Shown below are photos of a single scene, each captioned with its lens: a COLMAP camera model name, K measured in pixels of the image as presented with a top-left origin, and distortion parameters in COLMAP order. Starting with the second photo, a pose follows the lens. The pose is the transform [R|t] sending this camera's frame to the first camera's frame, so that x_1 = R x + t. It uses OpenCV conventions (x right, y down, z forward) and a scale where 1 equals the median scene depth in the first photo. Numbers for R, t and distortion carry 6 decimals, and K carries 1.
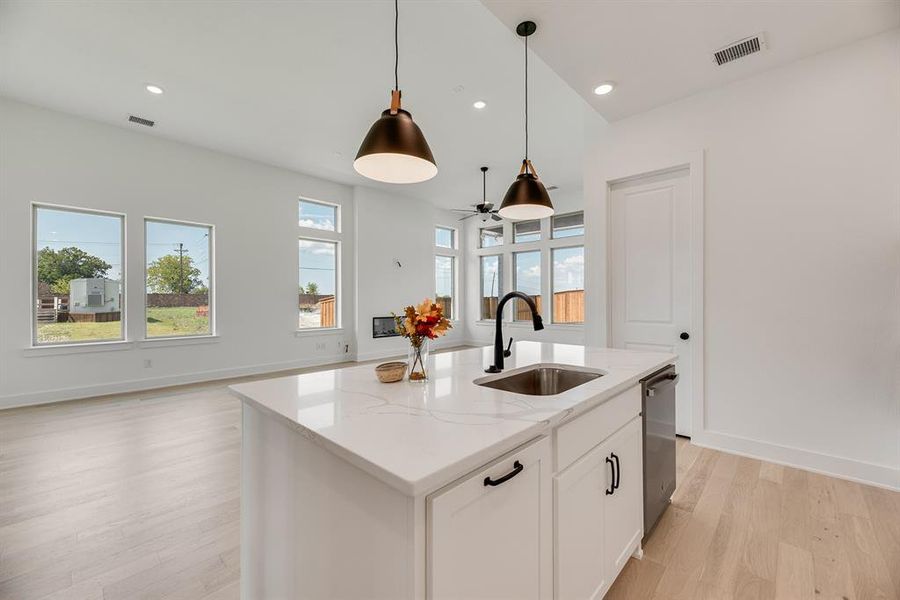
lens RADIAL K [[366.0, 0, 449.5], [0, 366.0, 302.5], [0, 0, 1]] dist [0.001480, 0.000185]
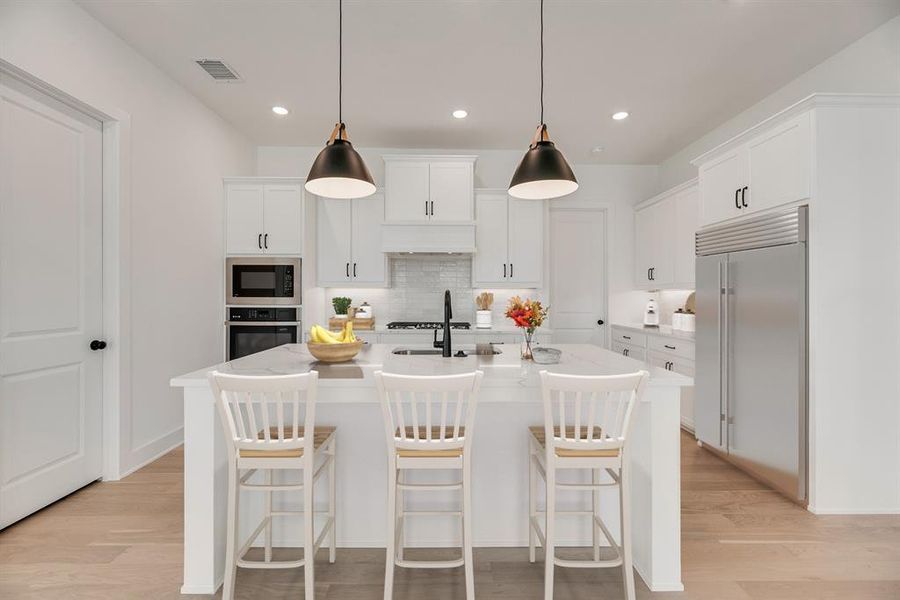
lens RADIAL K [[372.8, 0, 452.7], [0, 372.8, 294.8], [0, 0, 1]] dist [0.001632, 0.000080]
pose [[-0.697507, 0.001340, 0.716576, -0.199069], [0.001988, 0.999998, 0.000065, -0.004196], [-0.716575, 0.001470, -0.697509, 0.503916]]
